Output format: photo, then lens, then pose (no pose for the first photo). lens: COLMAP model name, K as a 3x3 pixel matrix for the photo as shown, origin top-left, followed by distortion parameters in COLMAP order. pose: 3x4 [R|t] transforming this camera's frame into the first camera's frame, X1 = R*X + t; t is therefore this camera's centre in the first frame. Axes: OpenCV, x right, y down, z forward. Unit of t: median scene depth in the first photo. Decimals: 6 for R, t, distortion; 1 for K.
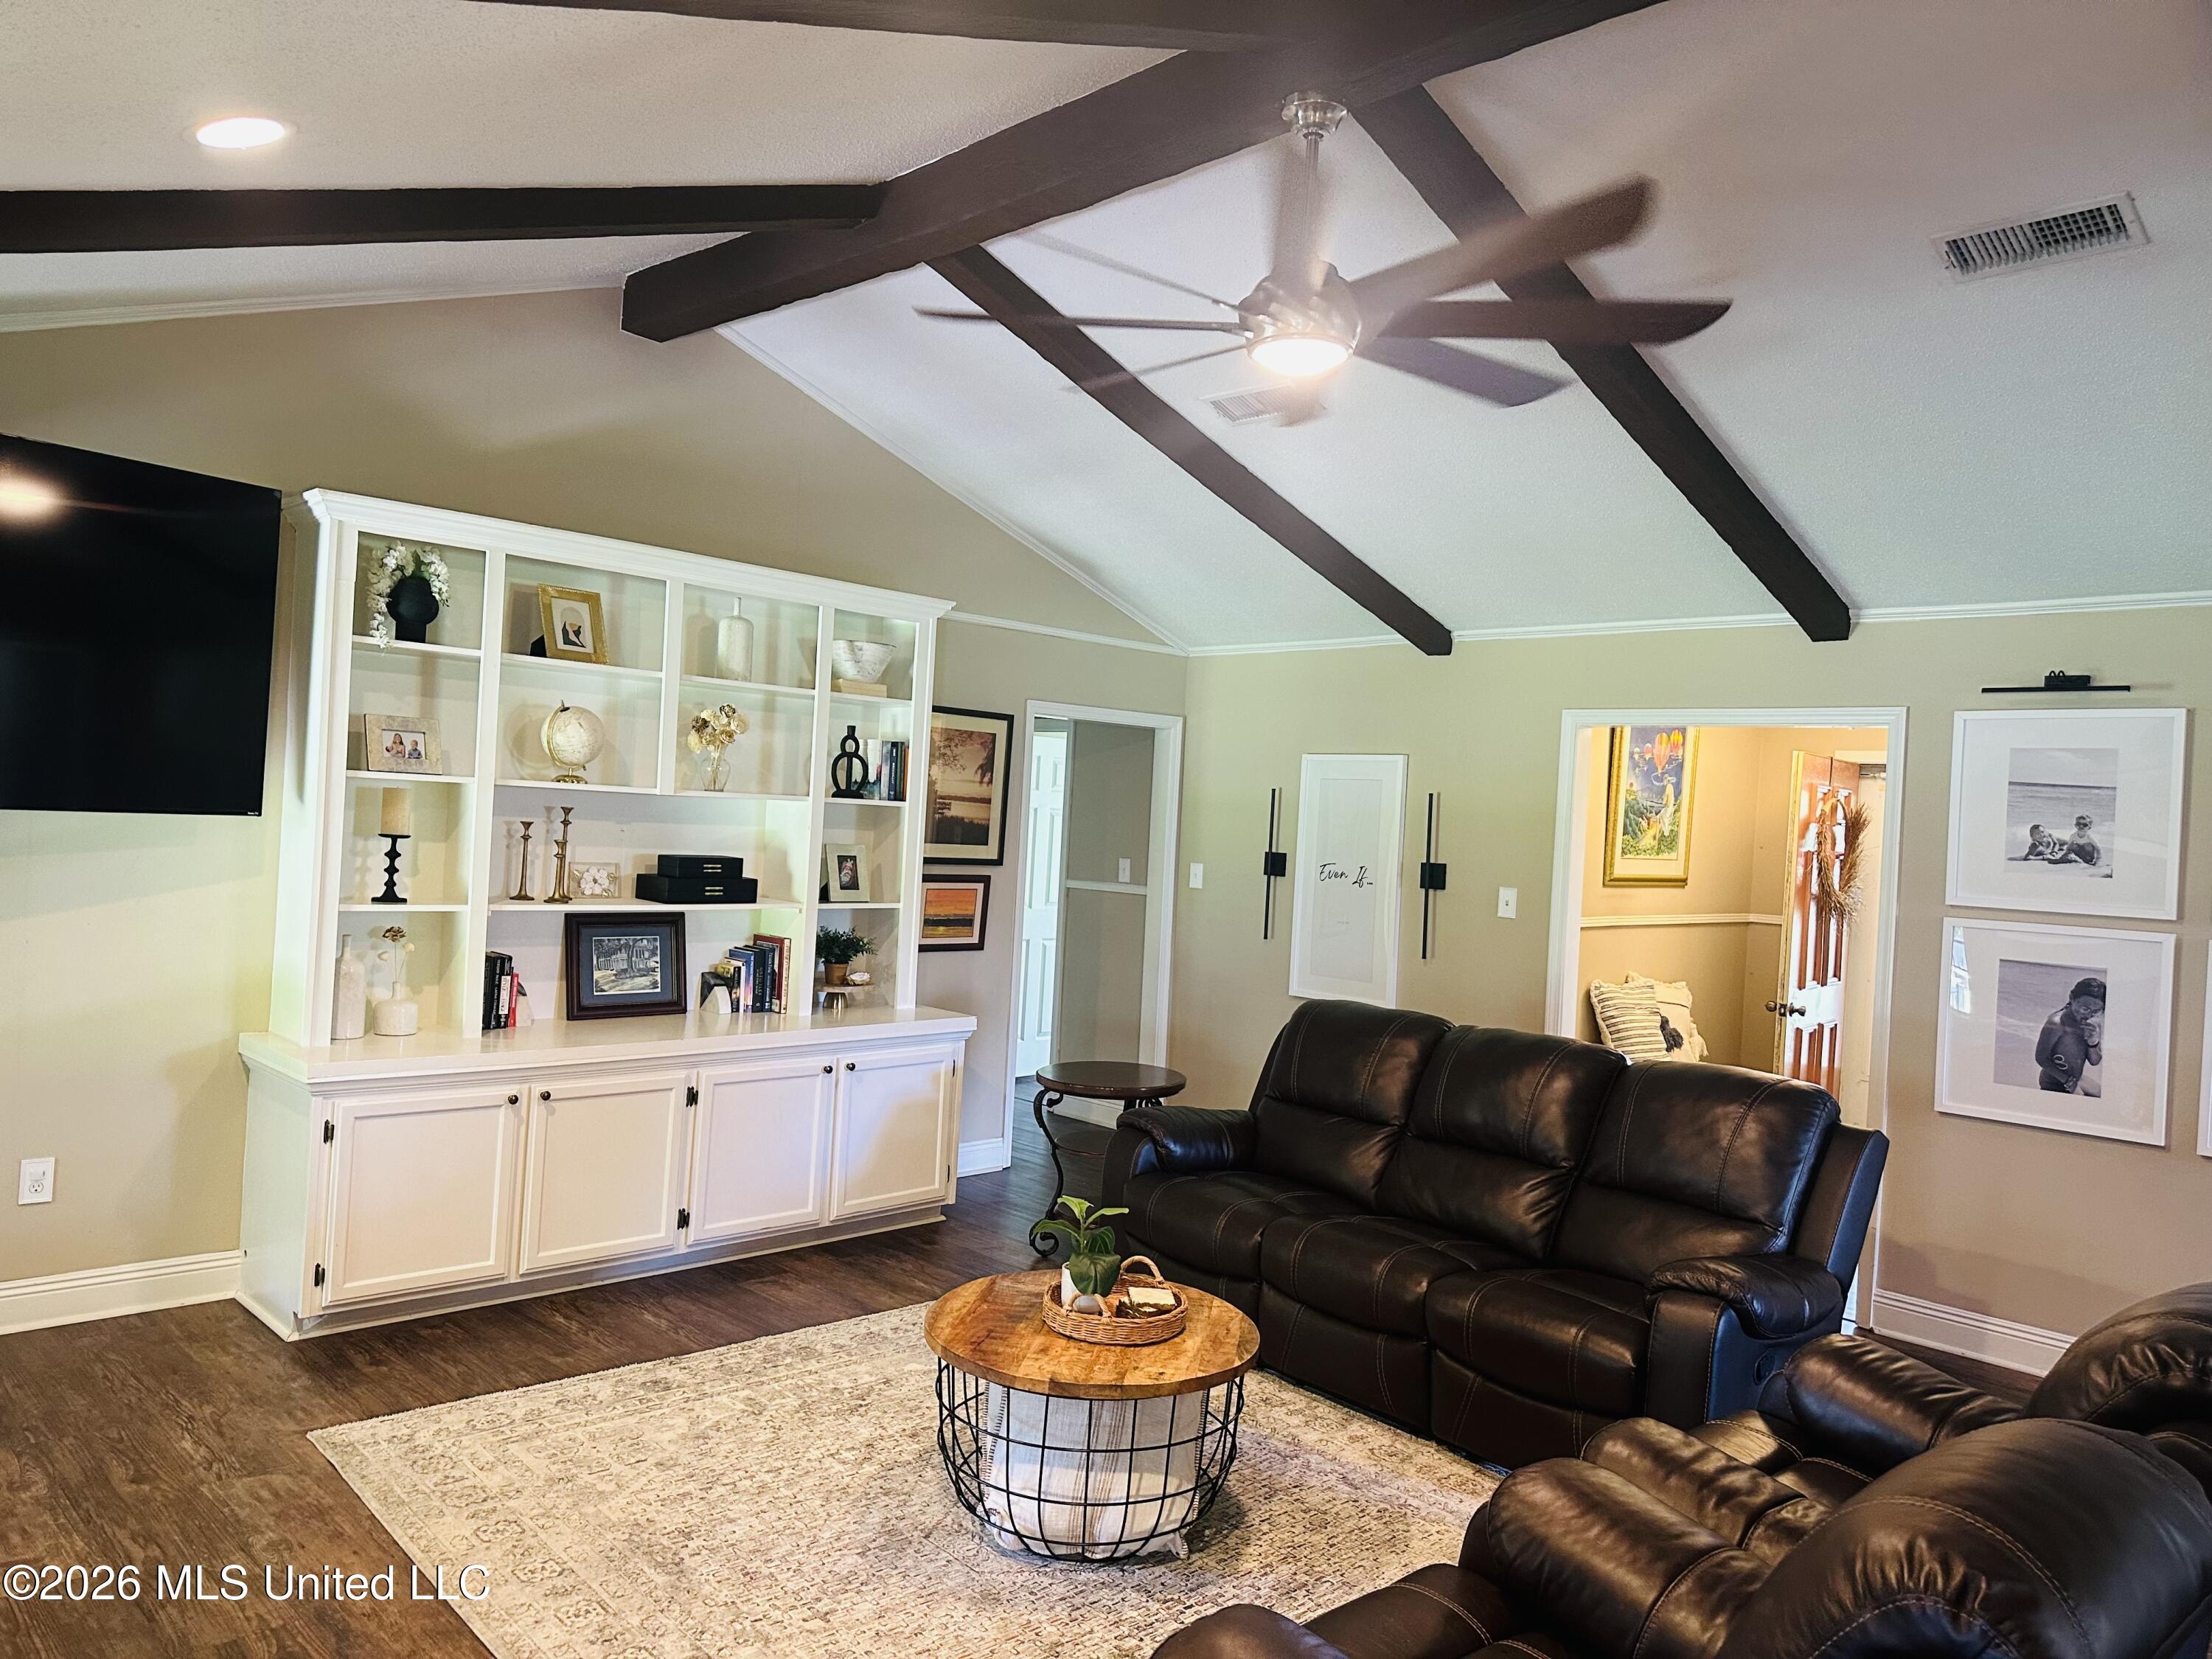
lens RADIAL K [[1548.3, 0, 1126.4], [0, 1548.3, 838.4], [0, 0, 1]] dist [0.099211, -0.107249]
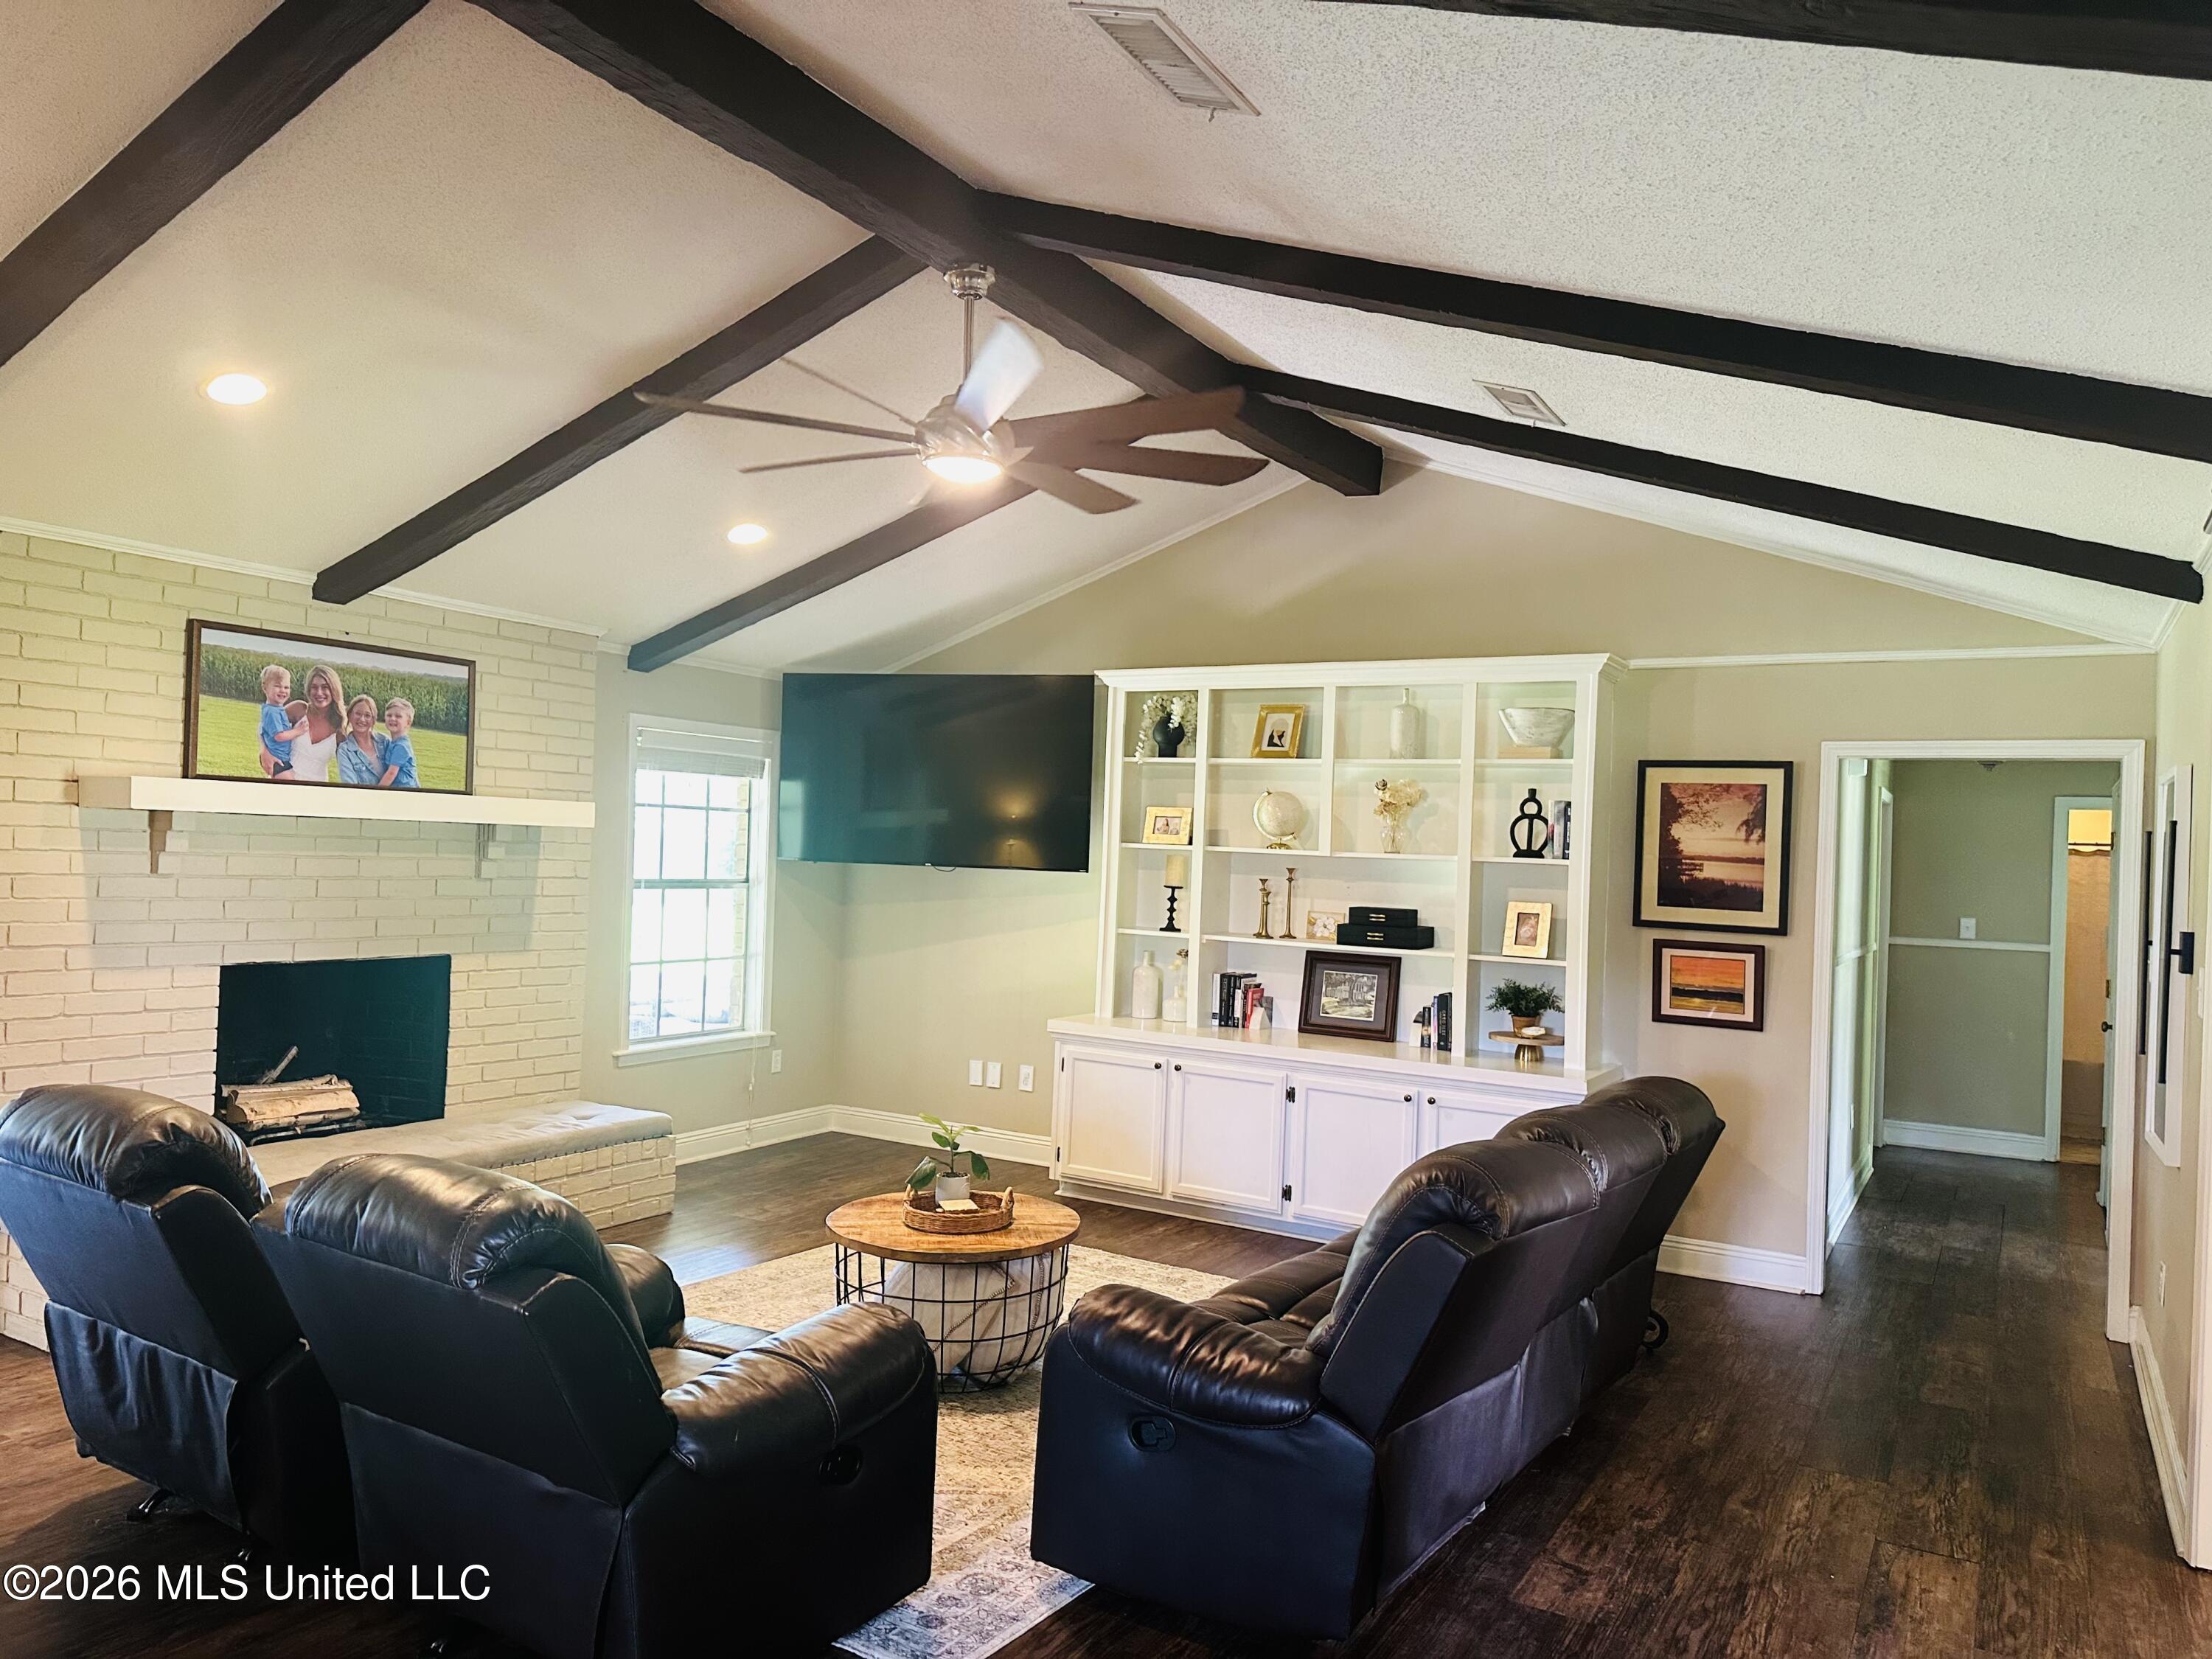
lens RADIAL K [[1548.3, 0, 1097.5], [0, 1548.3, 839.8], [0, 0, 1]] dist [0.099211, -0.107249]
pose [[0.253429, -0.051125, -0.966002, 0.830536], [-0.040670, 0.997156, -0.063444, 0.044062], [0.966499, 0.055366, 0.250629, 0.491981]]
